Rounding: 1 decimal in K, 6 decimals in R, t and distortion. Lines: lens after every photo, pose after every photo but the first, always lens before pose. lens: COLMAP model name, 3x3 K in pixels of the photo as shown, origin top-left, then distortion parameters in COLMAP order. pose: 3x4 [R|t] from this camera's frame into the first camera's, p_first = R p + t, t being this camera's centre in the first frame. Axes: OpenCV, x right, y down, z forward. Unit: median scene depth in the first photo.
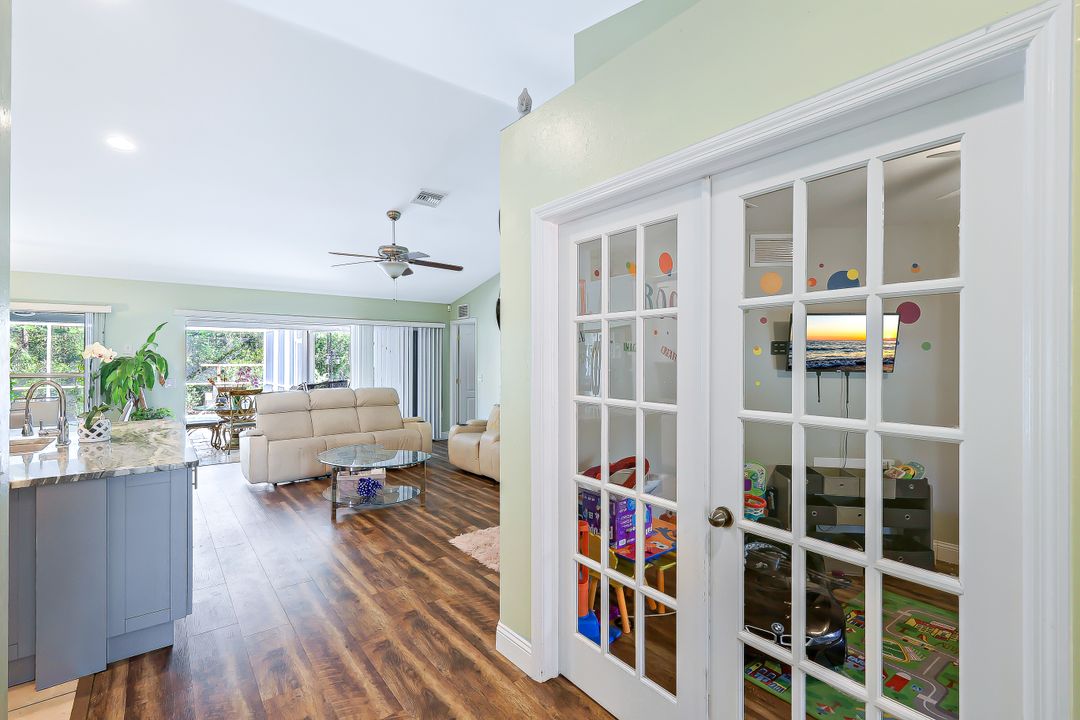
lens RADIAL K [[498.3, 0, 544.1], [0, 498.3, 356.9], [0, 0, 1]] dist [0.008265, -0.000007]
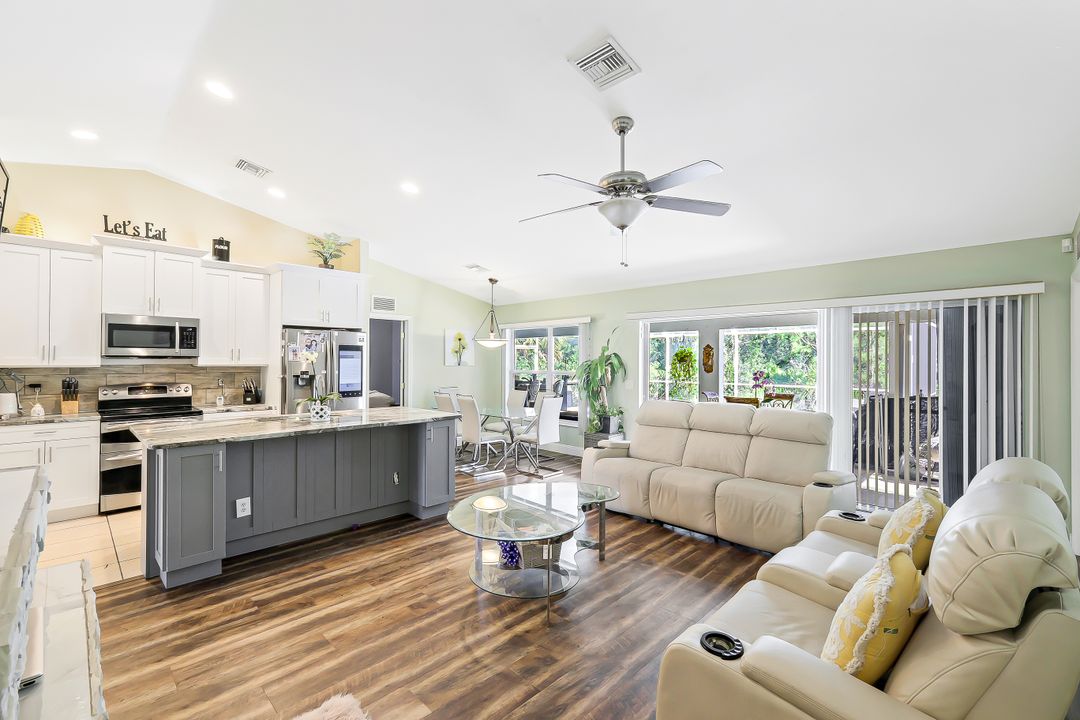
lens RADIAL K [[470.3, 0, 538.1], [0, 470.3, 360.1], [0, 0, 1]] dist [0.003092, -0.000106]
pose [[0.124278, 0.001004, -0.992247, 0.218389], [-0.001406, 0.999999, 0.000835, 0.001384], [0.992246, 0.001291, 0.124280, 0.719396]]
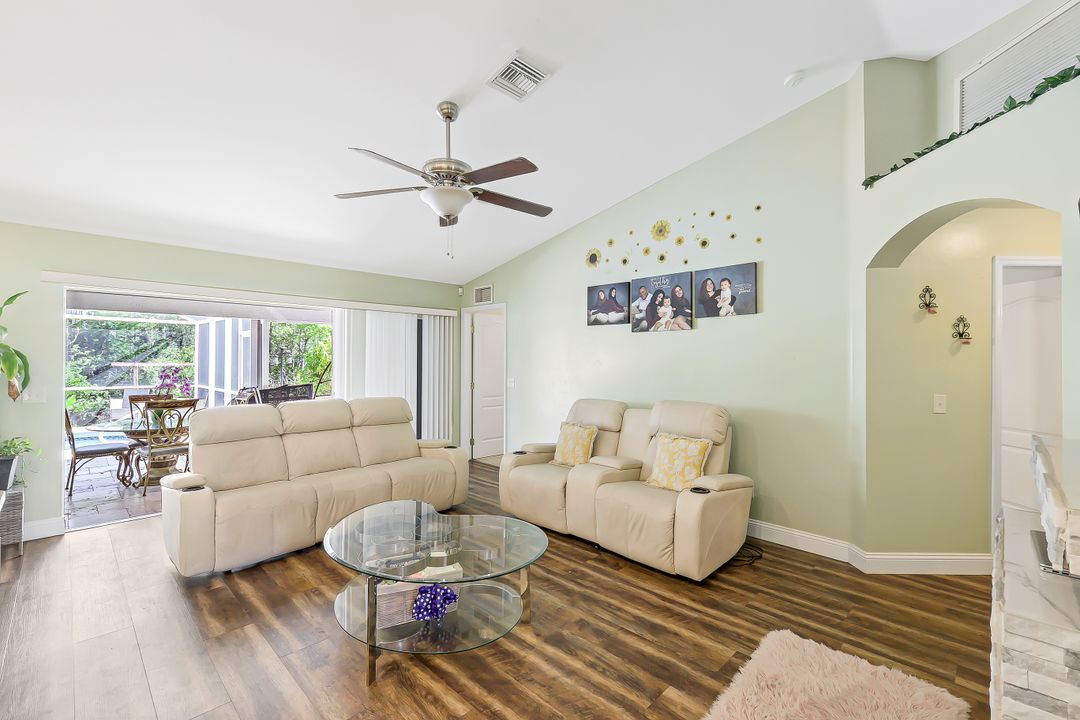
lens RADIAL K [[470.3, 0, 545.9], [0, 470.3, 356.9], [0, 0, 1]] dist [0.003092, -0.000106]
pose [[0.991073, 0.003788, 0.133266, -0.226736], [-0.003736, 0.999993, -0.000645, 0.005682], [-0.133268, 0.000142, 0.991080, 0.376998]]
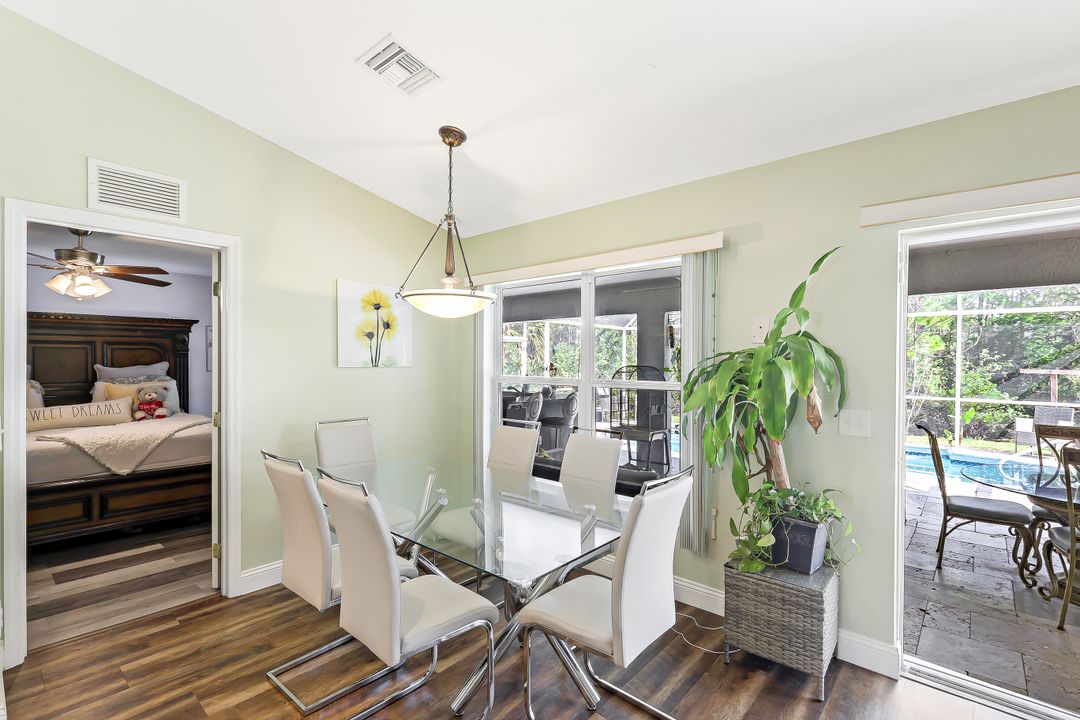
lens RADIAL K [[498.3, 0, 539.7], [0, 498.3, 363.0], [0, 0, 1]] dist [0.008265, -0.000007]
pose [[0.186193, 0.006426, -0.982492, -0.458264], [-0.002345, 0.999979, 0.006095, 0.009577], [0.982510, 0.001169, 0.186204, 0.745998]]
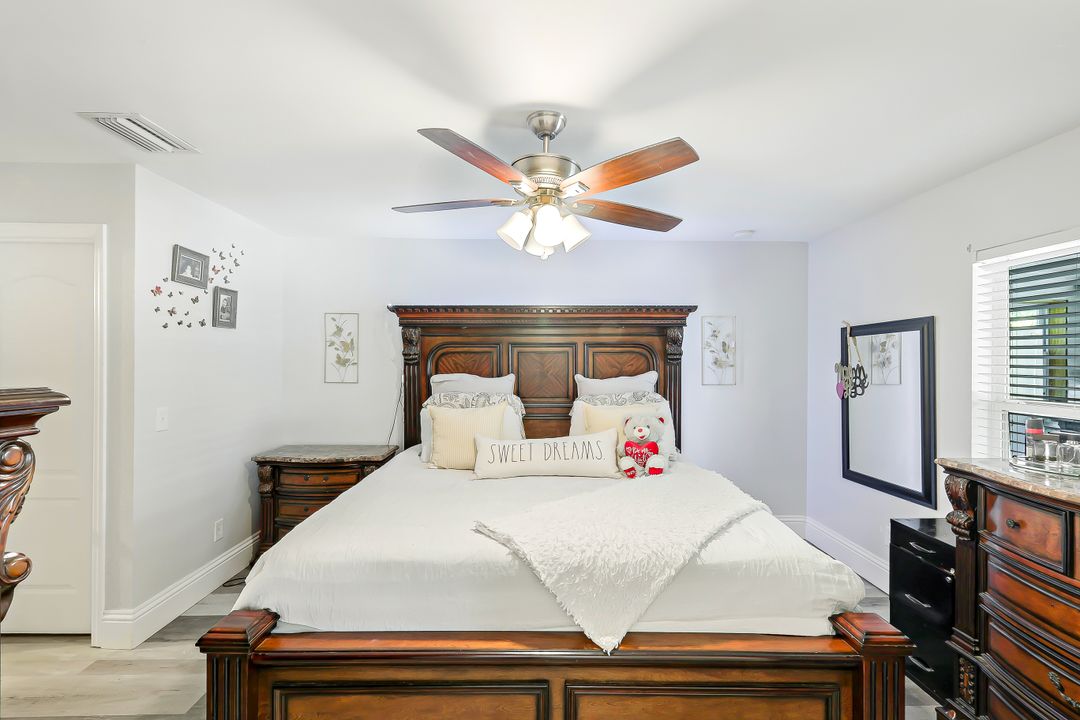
lens RADIAL K [[470.3, 0, 539.6], [0, 470.3, 363.5], [0, 0, 1]] dist [0.003092, -0.000106]
pose [[-0.599356, -0.000030, -0.800483, -0.934362], [-0.004485, 0.999984, 0.003320, 0.003754], [0.800470, 0.005580, -0.599346, 0.480544]]
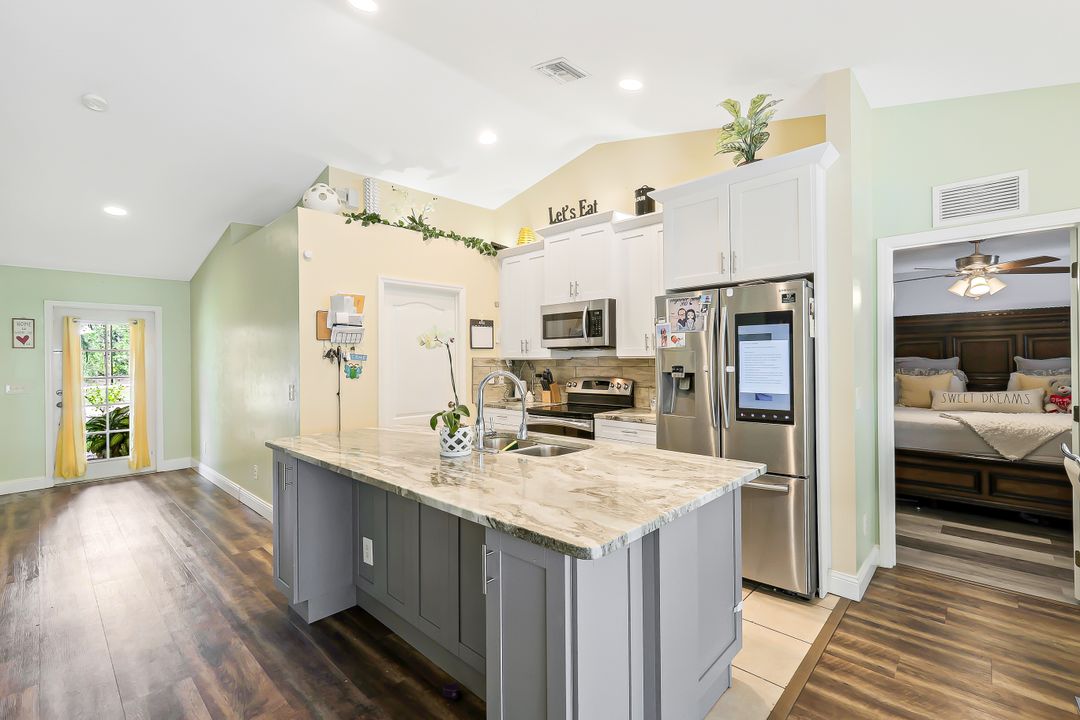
lens RADIAL K [[470.3, 0, 541.8], [0, 470.3, 359.7], [0, 0, 1]] dist [0.003092, -0.000106]
pose [[-0.987556, 0.011800, -0.156826, -0.463723], [0.011879, 0.999929, 0.000436, 0.014437], [0.156821, -0.001433, -0.987626, 0.863959]]
